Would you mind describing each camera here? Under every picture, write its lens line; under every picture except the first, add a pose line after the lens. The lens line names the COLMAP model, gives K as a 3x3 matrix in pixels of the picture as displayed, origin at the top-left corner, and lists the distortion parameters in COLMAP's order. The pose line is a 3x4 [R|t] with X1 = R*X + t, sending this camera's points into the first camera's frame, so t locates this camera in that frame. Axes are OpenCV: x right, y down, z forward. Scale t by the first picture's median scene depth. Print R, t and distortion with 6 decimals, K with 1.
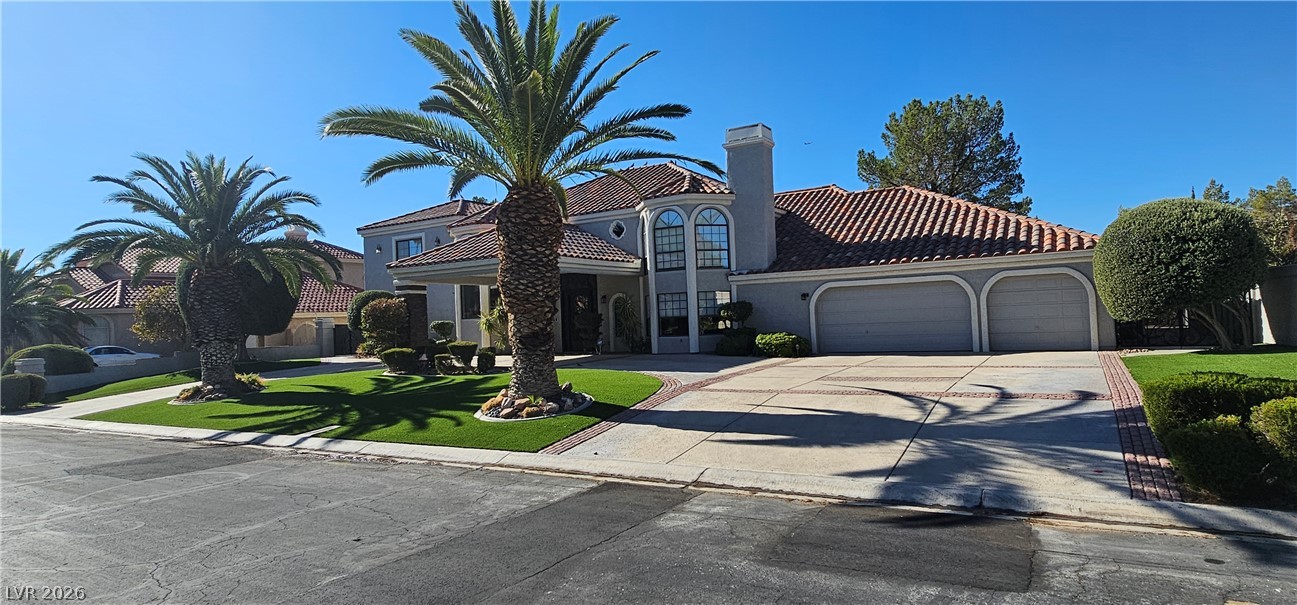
lens RADIAL K [[685.7, 0, 645.2], [0, 685.7, 298.2], [0, 0, 1]] dist [0.000507, -0.000220]
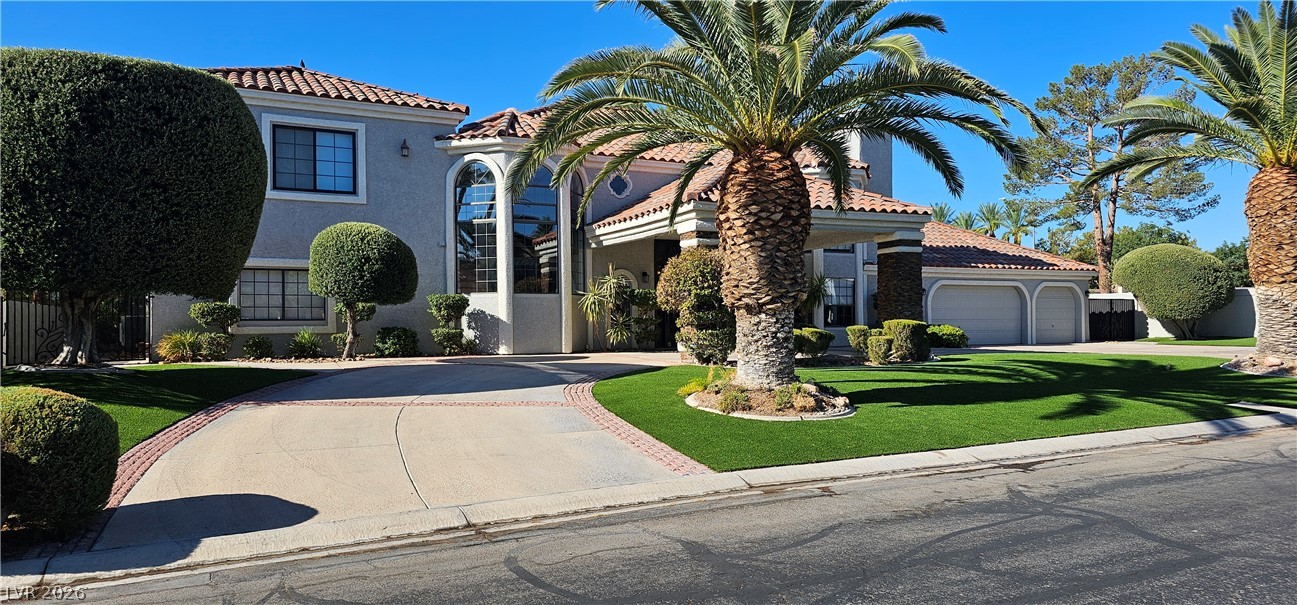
lens RADIAL K [[869.2, 0, 646.1], [0, 869.2, 311.3], [0, 0, 1]] dist [0.054636, -0.004579]
pose [[0.517707, 0.049228, 0.854141, -1.069757], [-0.038354, 0.998675, -0.034311, 0.085241], [-0.854698, -0.014997, 0.518909, 0.643795]]
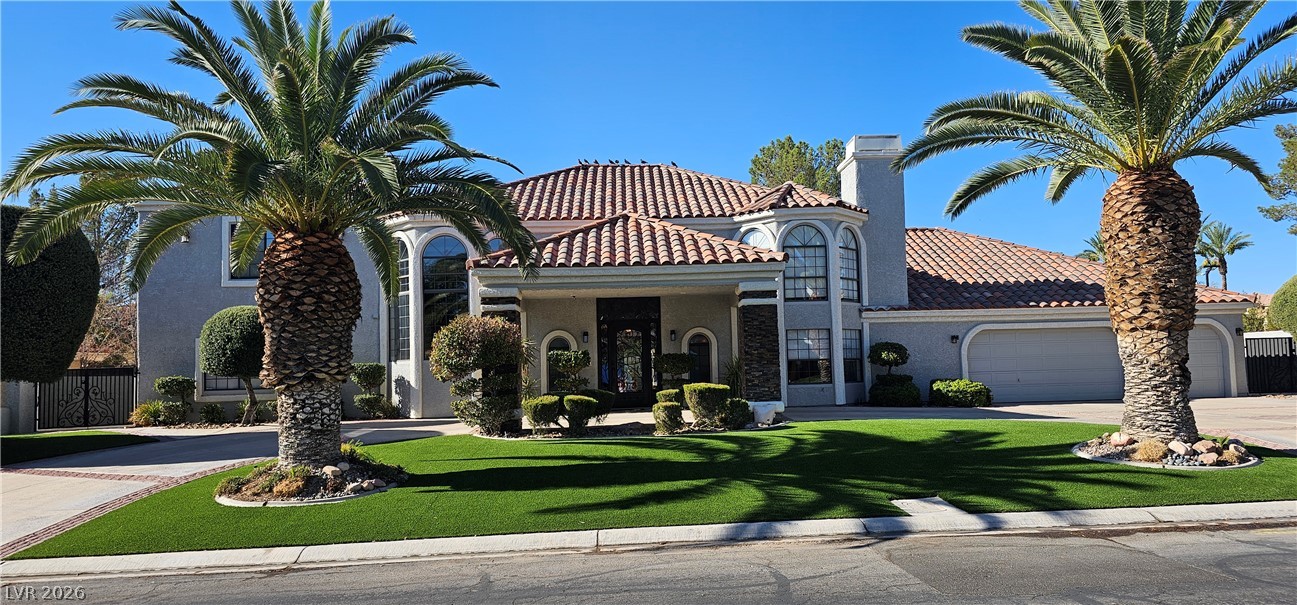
lens RADIAL K [[869.2, 0, 646.1], [0, 869.2, 311.3], [0, 0, 1]] dist [0.054636, -0.004579]
pose [[0.829057, 0.057288, 0.556221, -0.686466], [-0.022936, 0.997385, -0.068540, 0.045727], [-0.558693, 0.044066, 0.828203, 0.282557]]
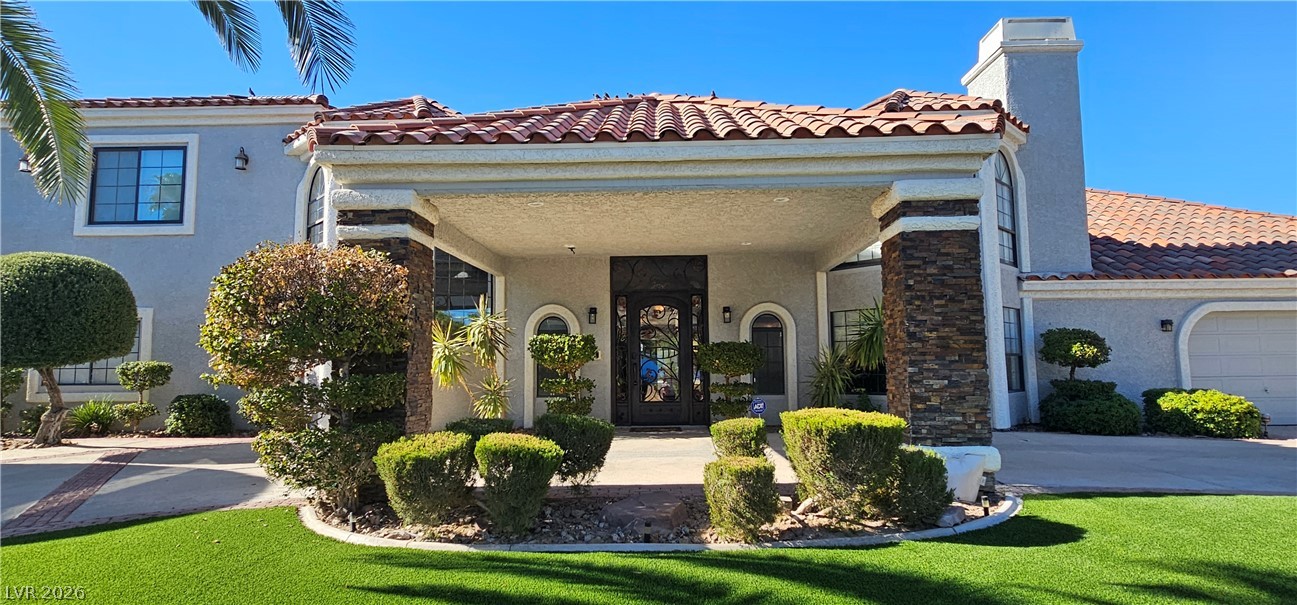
lens RADIAL K [[685.7, 0, 645.2], [0, 685.7, 298.2], [0, 0, 1]] dist [0.000507, -0.000220]
pose [[0.857940, 0.080039, 0.507477, -0.403198], [-0.038605, 0.995041, -0.091670, 0.041493], [-0.512298, 0.059056, 0.856775, 0.706315]]
